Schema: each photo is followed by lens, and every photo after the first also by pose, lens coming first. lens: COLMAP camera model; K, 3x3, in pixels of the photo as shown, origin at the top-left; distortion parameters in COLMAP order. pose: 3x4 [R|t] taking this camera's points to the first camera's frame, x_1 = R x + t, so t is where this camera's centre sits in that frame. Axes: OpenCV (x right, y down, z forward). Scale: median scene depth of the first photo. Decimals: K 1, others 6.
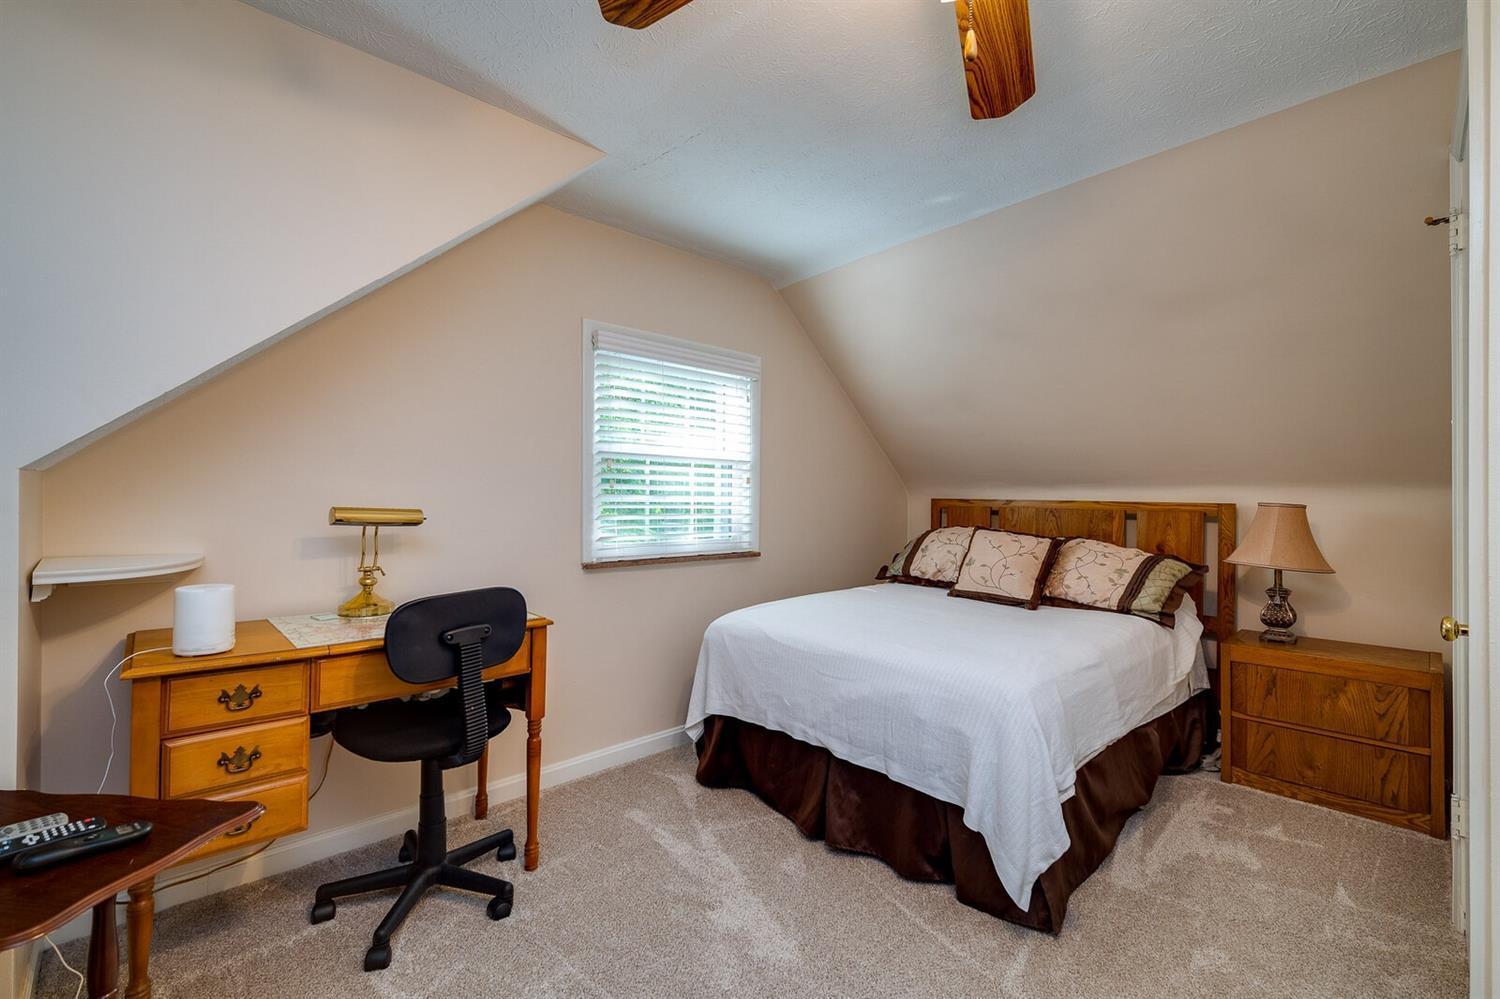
lens RADIAL K [[651.8, 0, 750.4], [0, 651.8, 498.2], [0, 0, 1]] dist [0.006350, 0.000303]
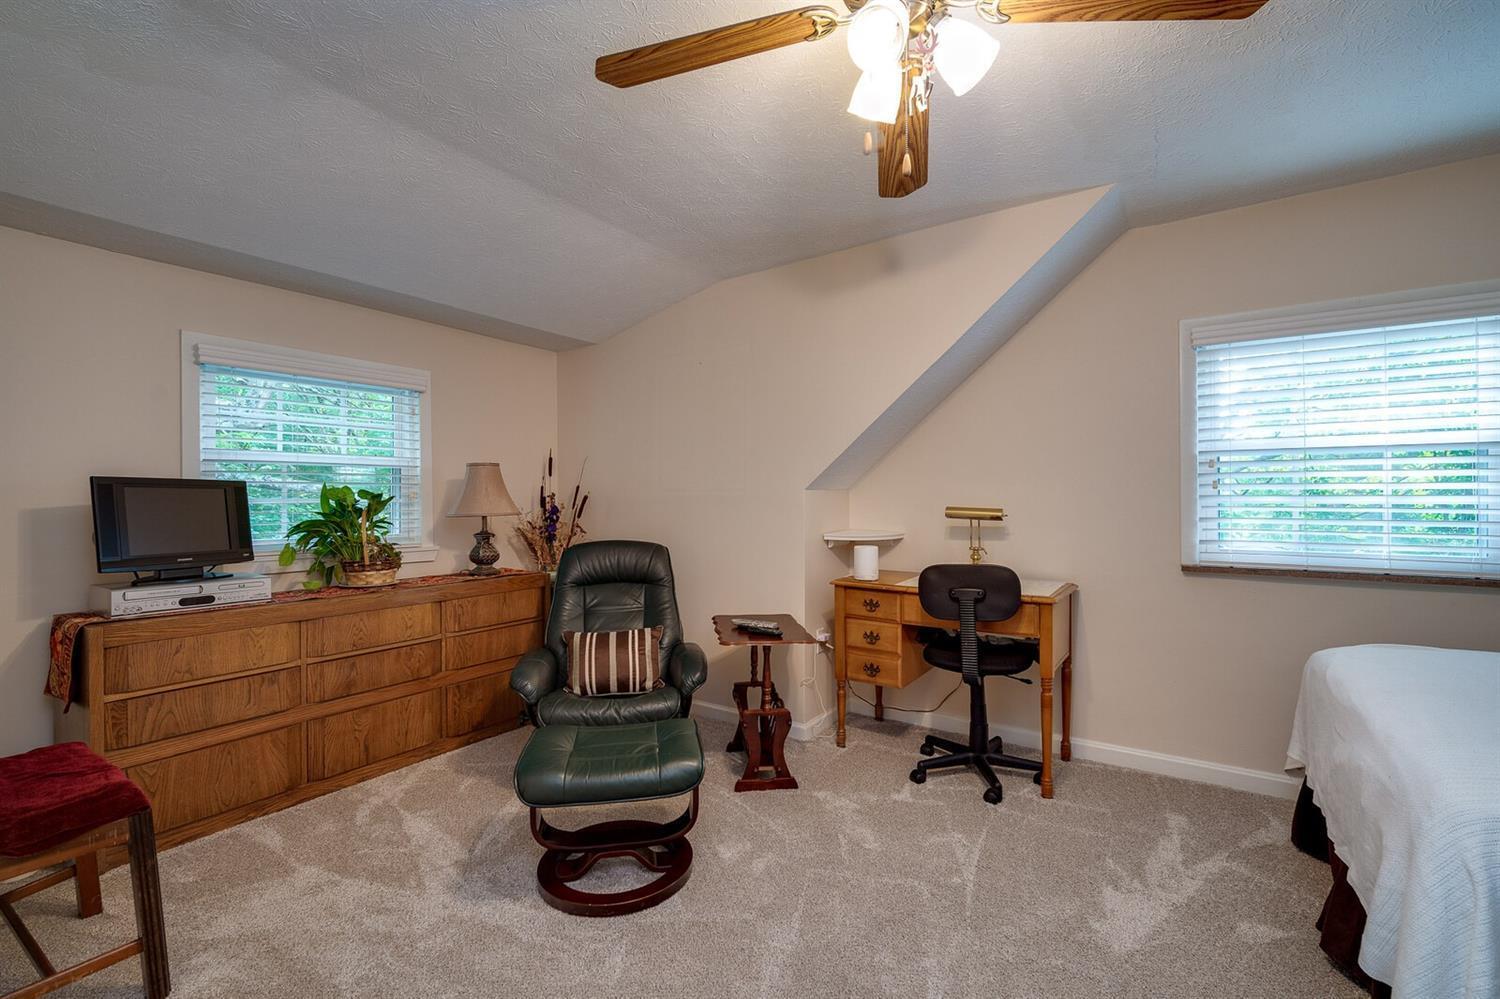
lens RADIAL K [[651.8, 0, 750.4], [0, 651.8, 498.2], [0, 0, 1]] dist [0.006350, 0.000303]
pose [[0.224896, -0.007686, -0.974352, 0.750889], [0.002997, 0.999970, -0.007197, 0.002900], [0.974378, -0.001302, 0.224912, 0.168307]]
